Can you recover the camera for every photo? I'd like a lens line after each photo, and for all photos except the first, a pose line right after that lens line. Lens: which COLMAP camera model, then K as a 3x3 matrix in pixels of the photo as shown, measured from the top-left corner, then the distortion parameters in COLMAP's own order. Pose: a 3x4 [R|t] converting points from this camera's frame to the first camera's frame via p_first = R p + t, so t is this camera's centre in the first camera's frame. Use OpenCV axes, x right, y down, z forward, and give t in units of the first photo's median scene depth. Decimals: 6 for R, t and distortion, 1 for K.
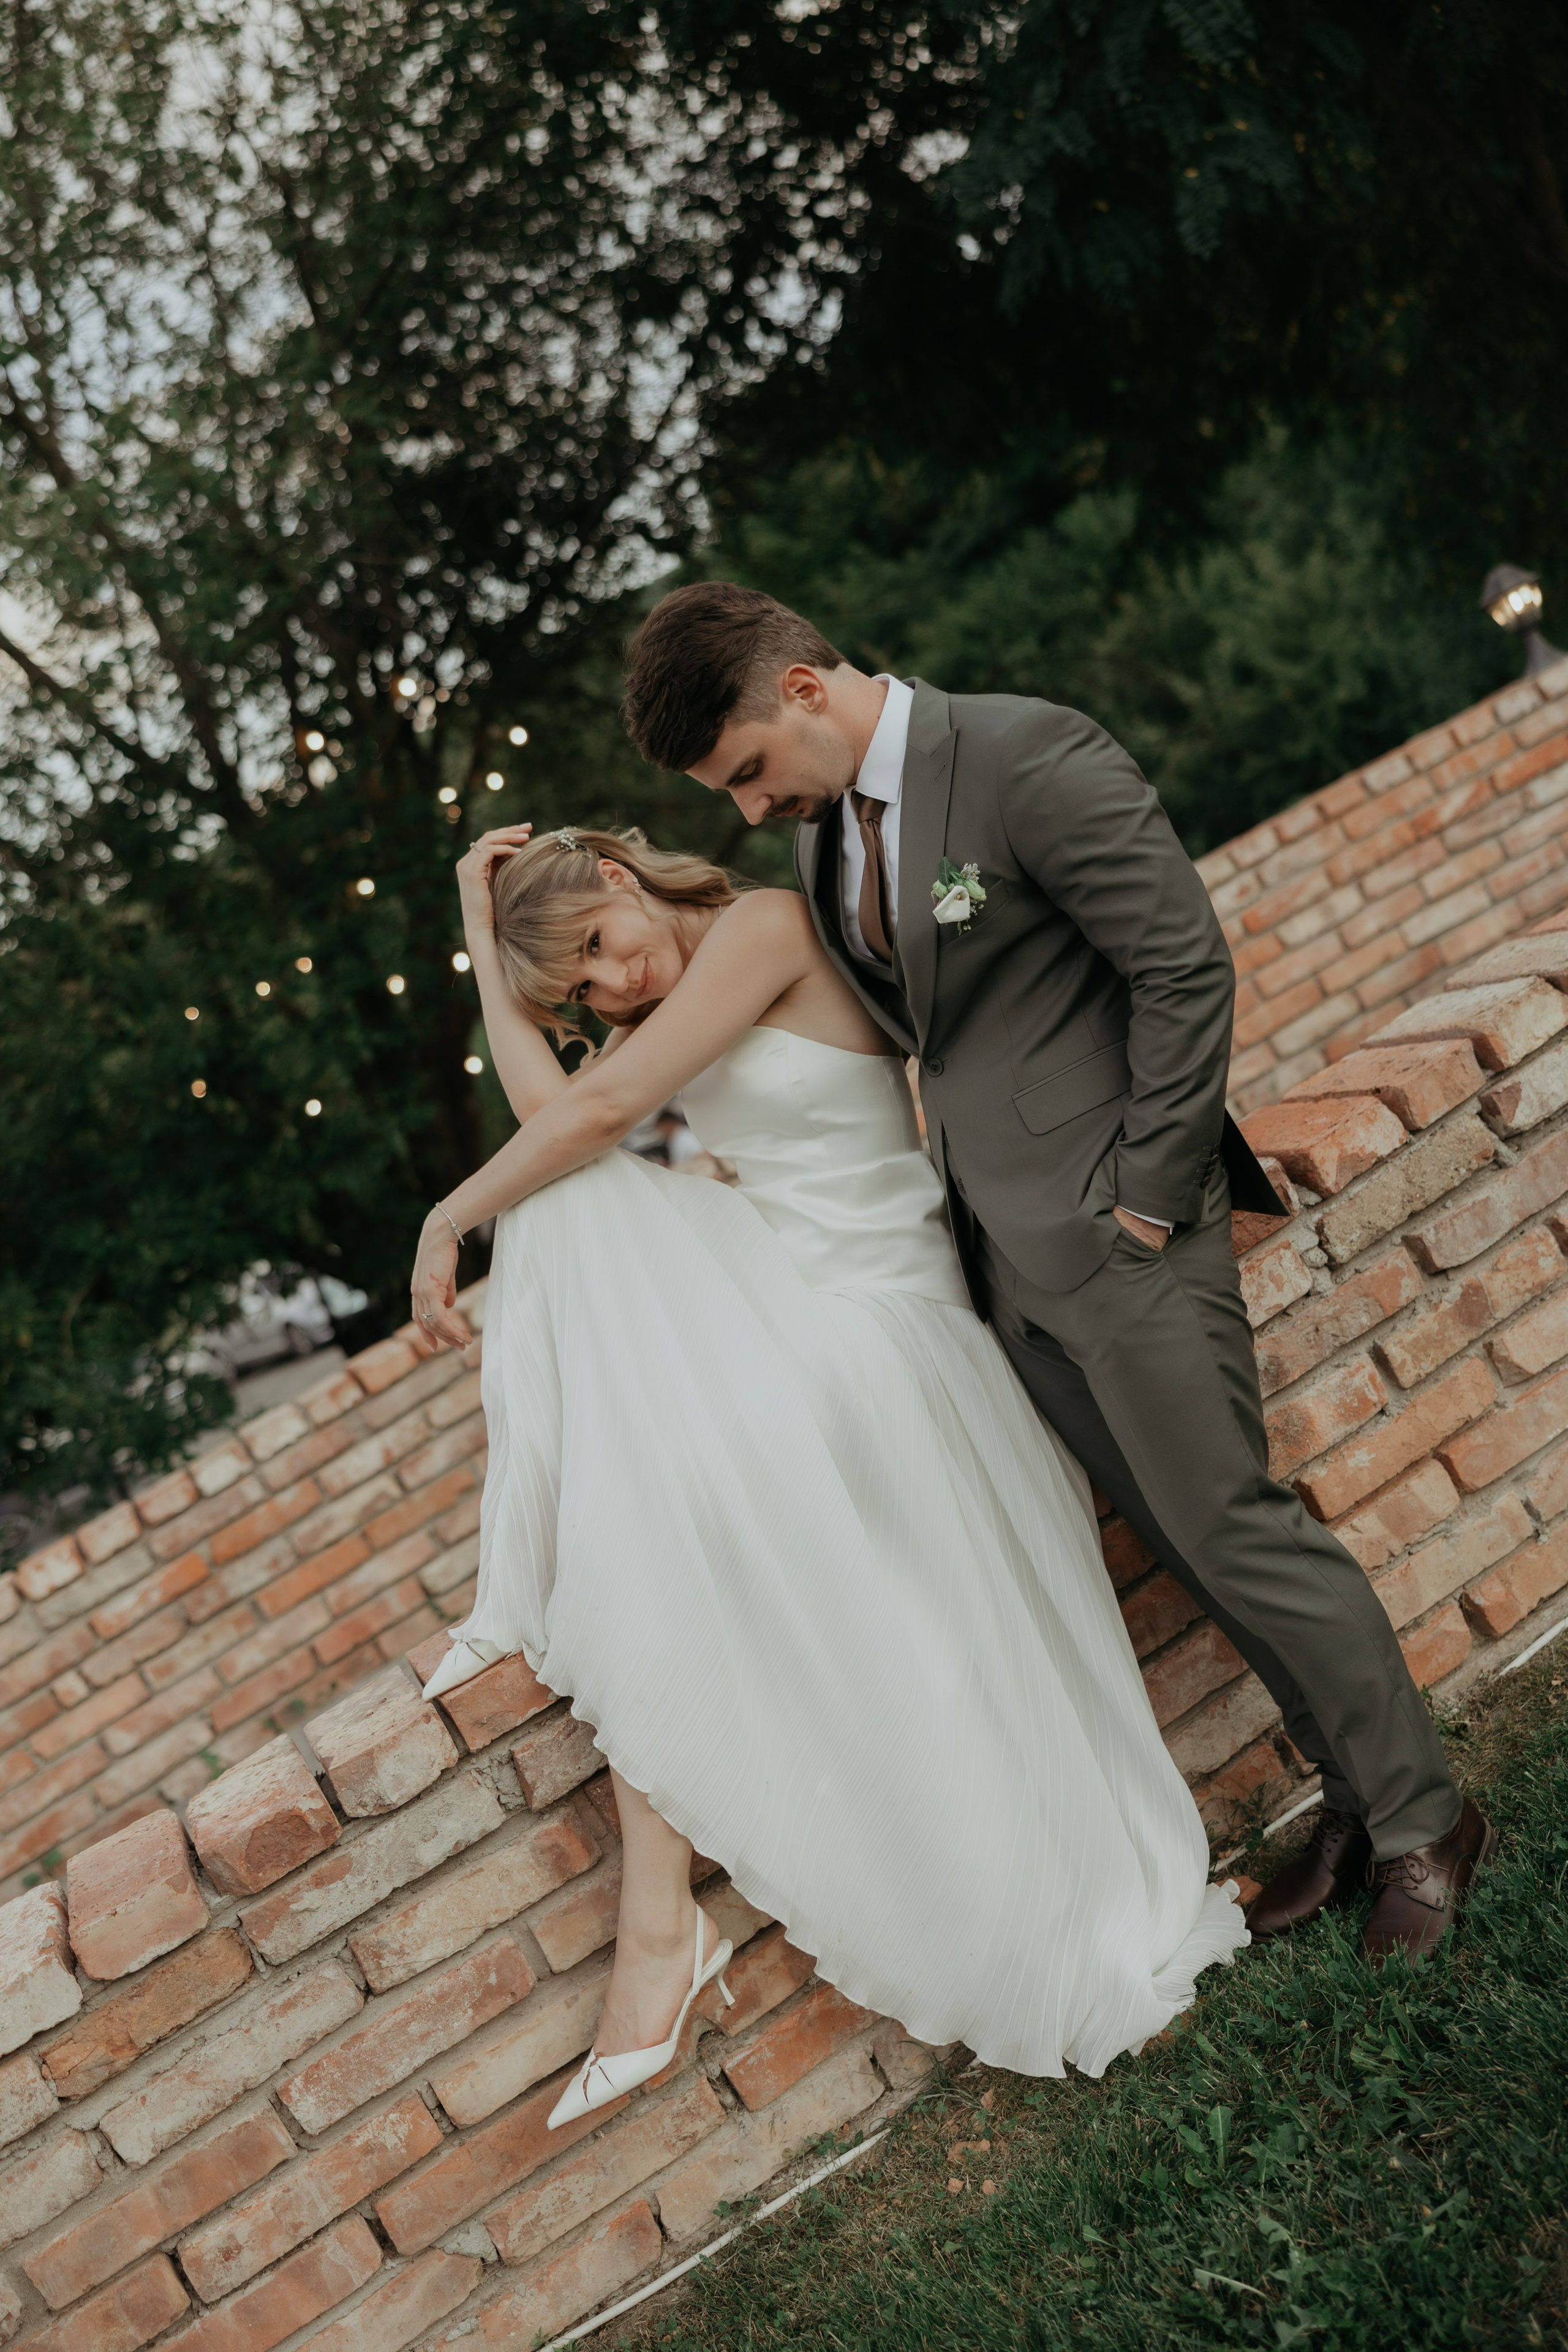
lens RADIAL K [[2557.2, 0, 767.5], [0, 2557.2, 1174.8], [0, 0, 1]] dist [0.002865, 0.000000]
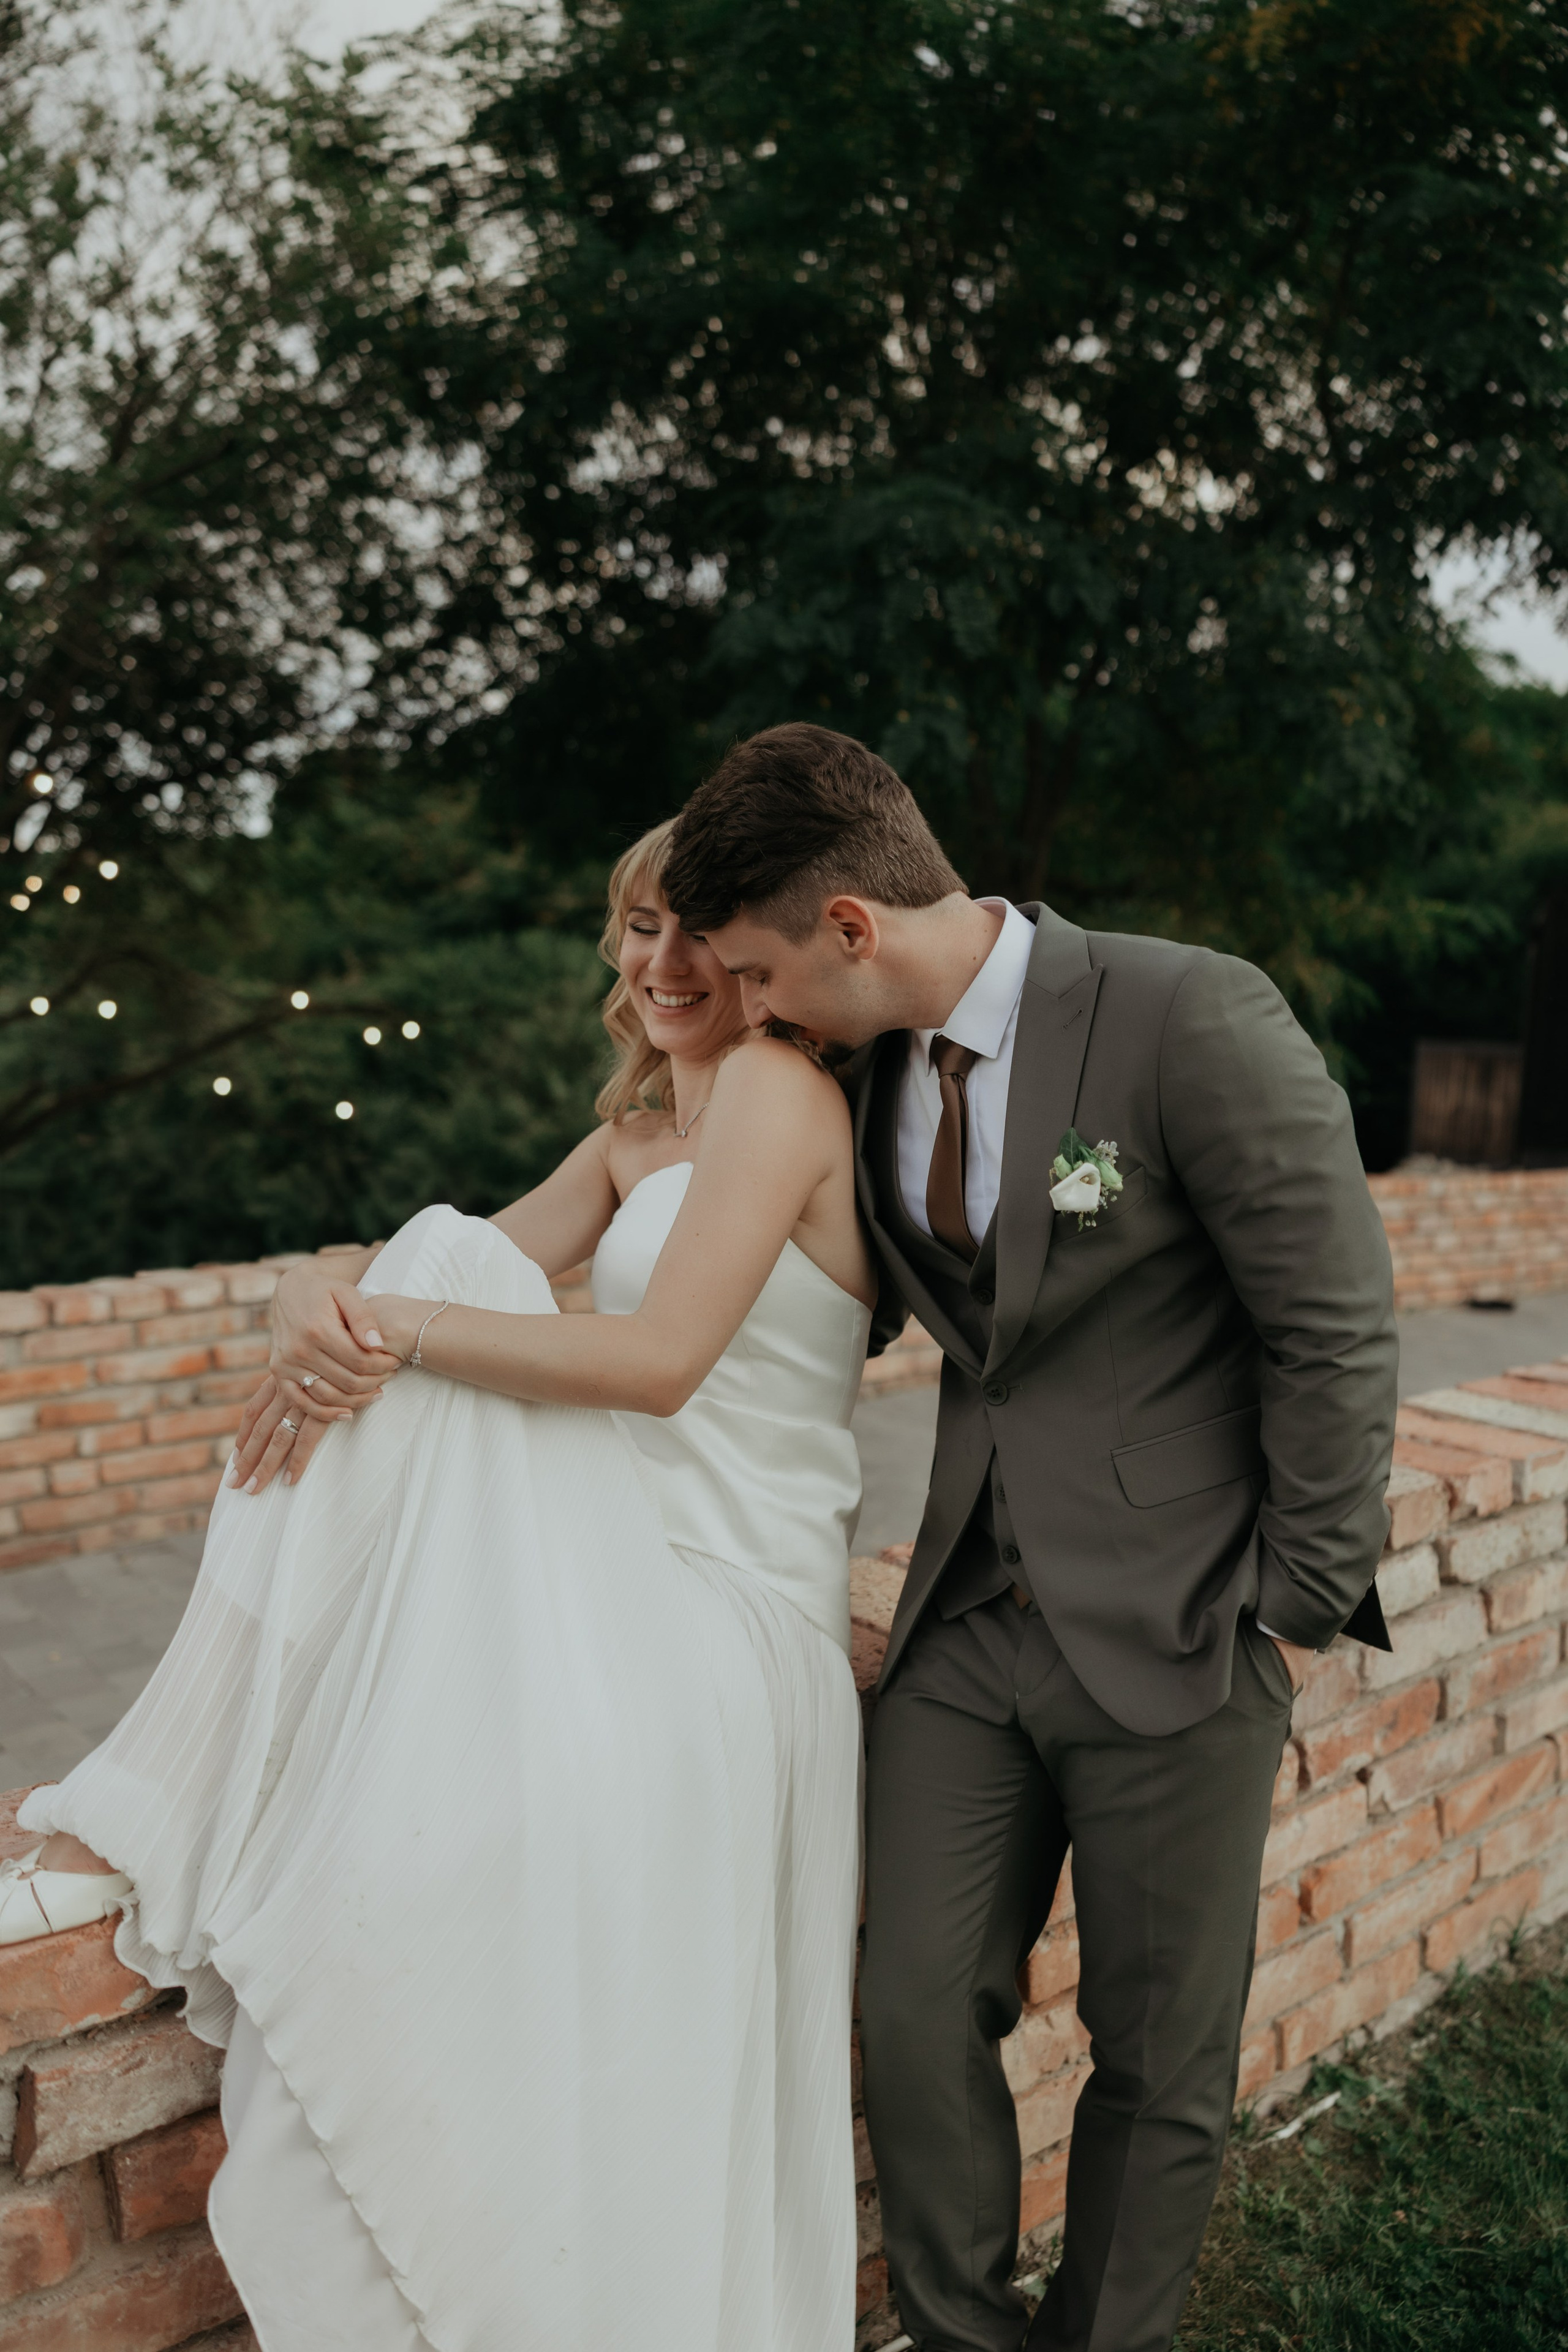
lens RADIAL K [[1849.9, 0, 794.9], [0, 1849.9, 1214.8], [0, 0, 1]] dist [0.006037, 0.012164]
pose [[0.849297, 0.421047, 0.318455, -0.158175], [-0.380941, 0.906414, -0.182477, 0.037776], [-0.365484, 0.033665, 0.930209, 0.438145]]
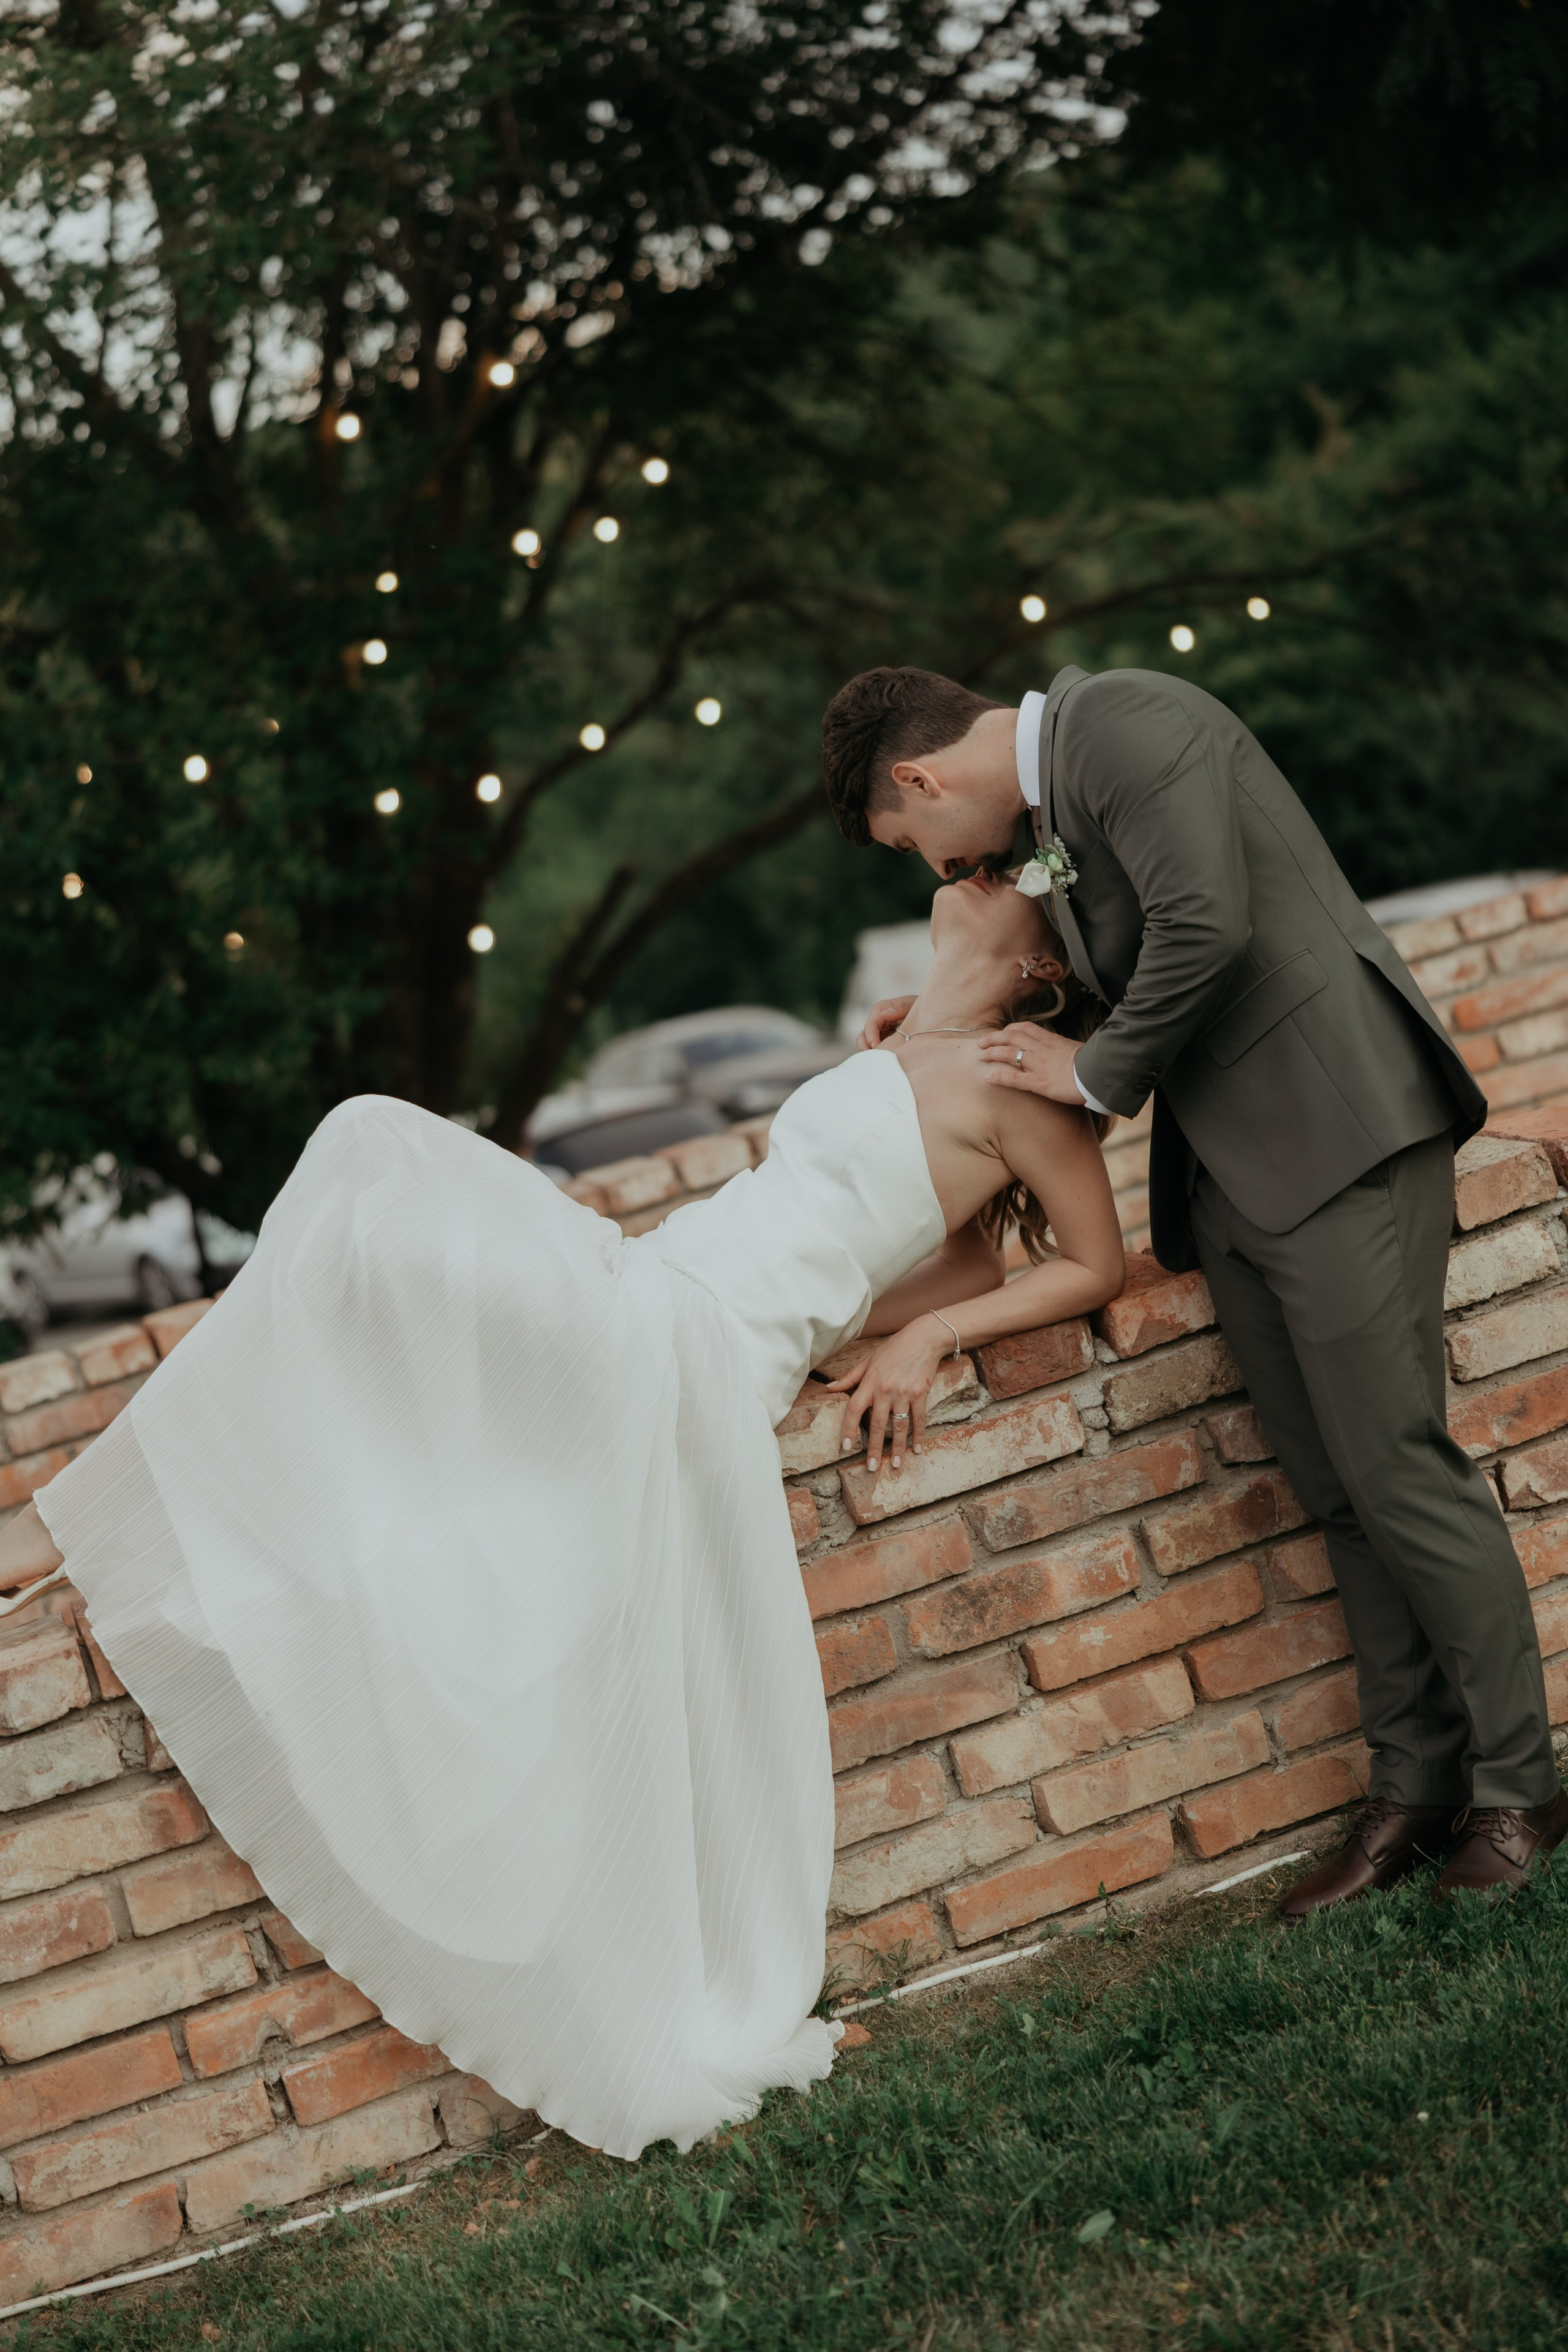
lens RADIAL K [[4381.4, 0, 786.0], [0, 4381.4, 1172.2], [0, 0, 1]] dist [0.016386, 0.000000]
pose [[0.973195, 0.223887, -0.052588, 0.167876], [-0.223875, 0.974598, 0.006203, -0.040636], [0.052641, 0.005736, 0.998597, -0.624740]]
